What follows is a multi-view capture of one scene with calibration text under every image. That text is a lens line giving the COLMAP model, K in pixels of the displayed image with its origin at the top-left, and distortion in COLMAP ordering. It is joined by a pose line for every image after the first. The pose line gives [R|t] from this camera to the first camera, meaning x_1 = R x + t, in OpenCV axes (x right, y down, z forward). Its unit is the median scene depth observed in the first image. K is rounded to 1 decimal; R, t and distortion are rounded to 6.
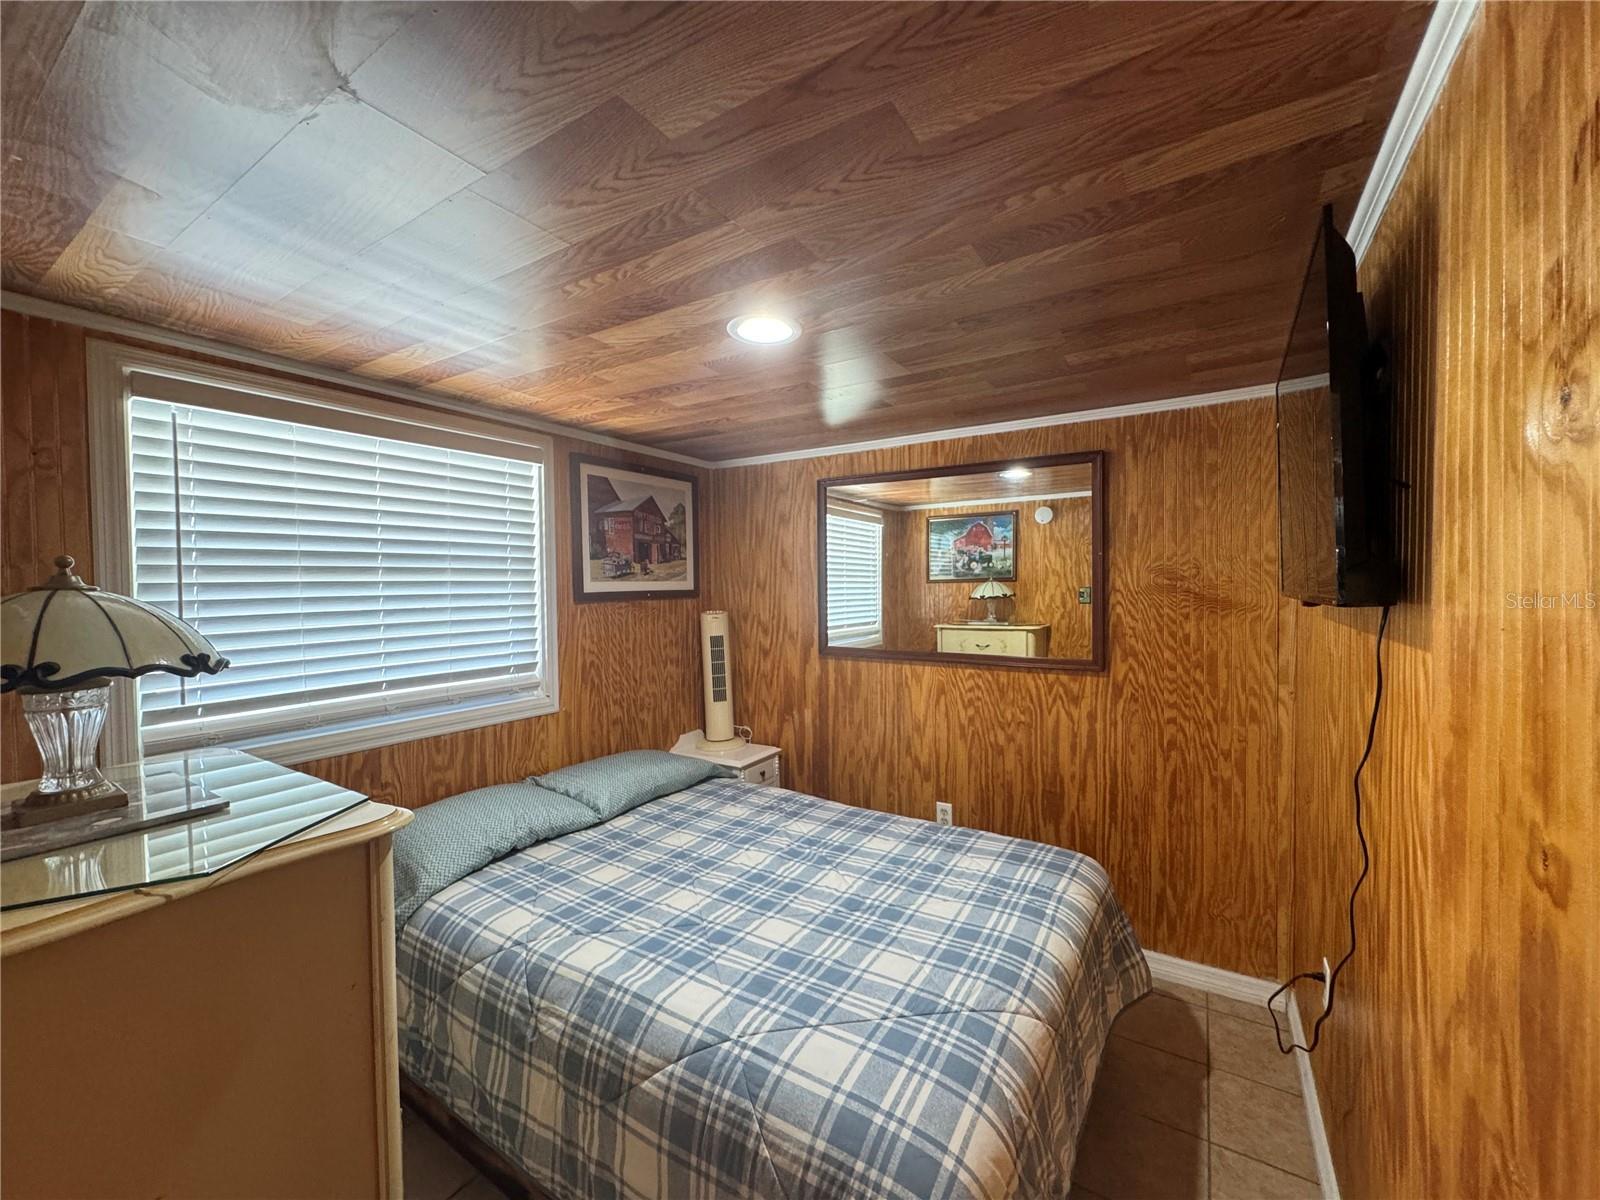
lens RADIAL K [[636.3, 0, 806.7], [0, 636.3, 600.5], [0, 0, 1]] dist [-0.012469, 0.001096]
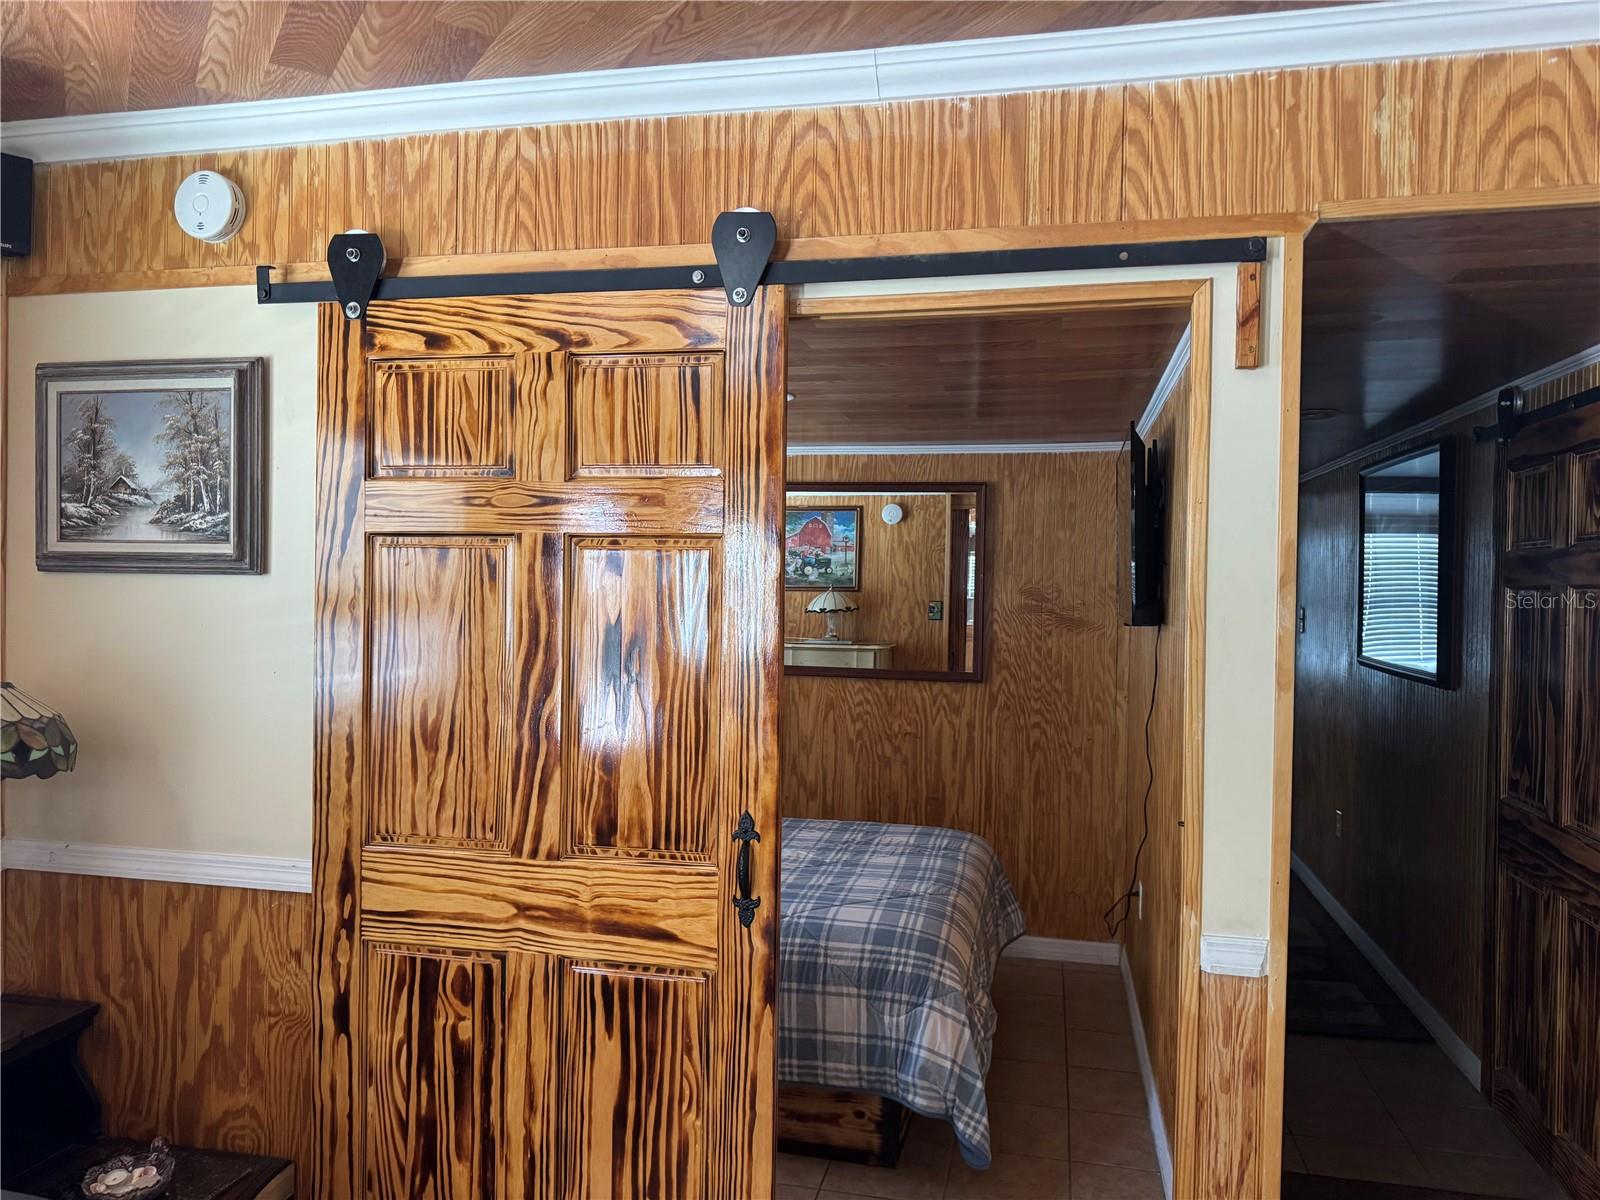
lens RADIAL K [[1139.2, 0, 797.1], [0, 1139.2, 599.8], [0, 0, 1]] dist [0.028773, -0.025609]
pose [[0.939952, 0.022018, 0.340595, -0.510631], [-0.019515, 0.999752, -0.010773, -0.003995], [-0.340748, 0.003480, 0.940148, -0.750222]]
